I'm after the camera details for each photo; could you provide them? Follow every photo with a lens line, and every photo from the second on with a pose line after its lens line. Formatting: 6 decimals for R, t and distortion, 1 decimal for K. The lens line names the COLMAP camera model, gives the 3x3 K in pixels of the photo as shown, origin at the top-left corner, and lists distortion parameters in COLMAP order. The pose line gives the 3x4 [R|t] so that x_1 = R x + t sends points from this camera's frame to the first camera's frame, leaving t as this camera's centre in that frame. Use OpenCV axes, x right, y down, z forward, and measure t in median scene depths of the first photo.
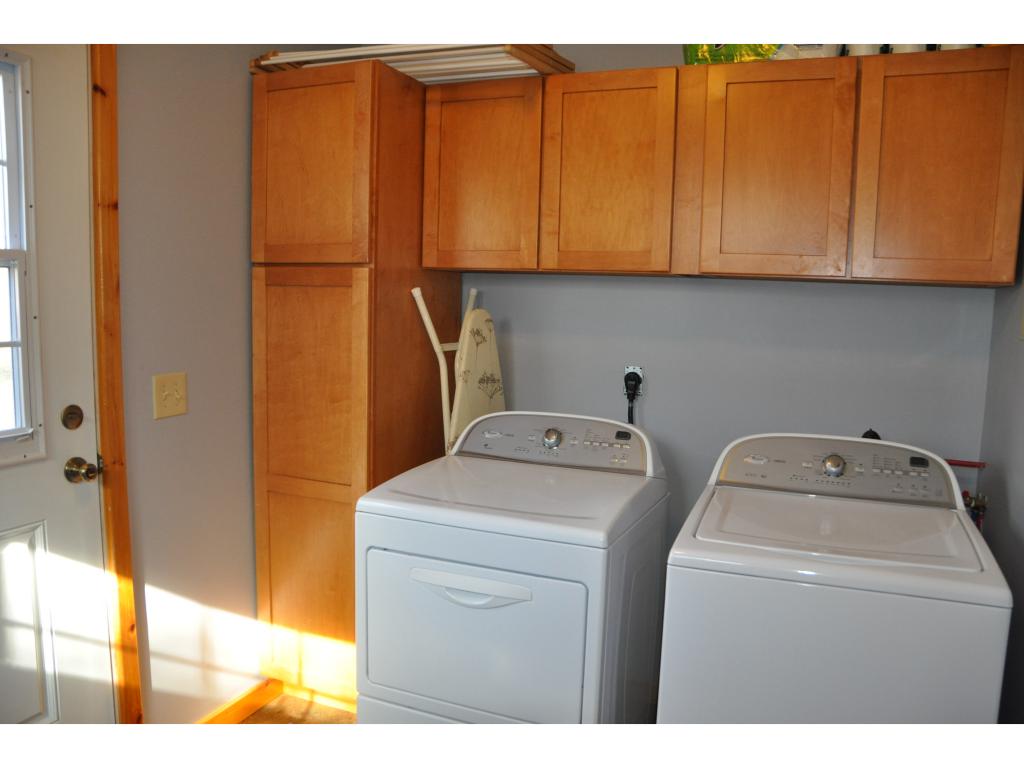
lens RADIAL K [[838.1, 0, 510.3], [0, 838.1, 401.1], [0, 0, 1]] dist [-0.155116, 0.194404]
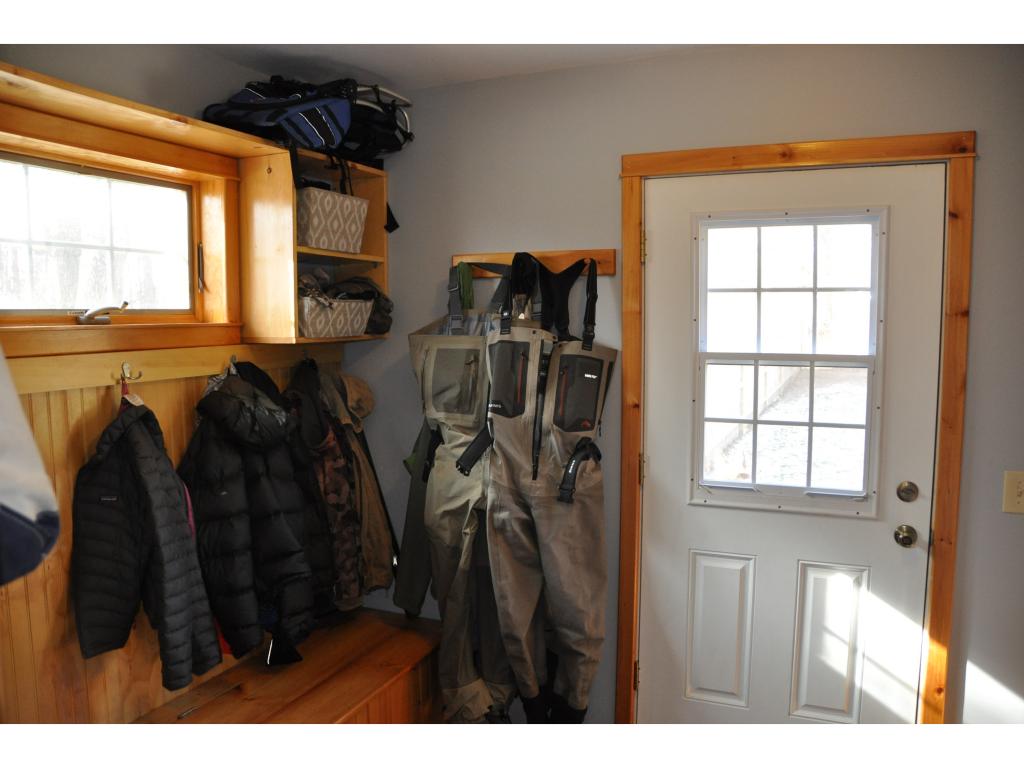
lens RADIAL K [[838.1, 0, 510.3], [0, 838.1, 401.1], [0, 0, 1]] dist [-0.155116, 0.194404]
pose [[-0.008070, 0.074914, -0.997157, 0.644832], [-0.120737, 0.989821, 0.075340, -0.129788], [0.992652, 0.121002, 0.001057, 0.394421]]
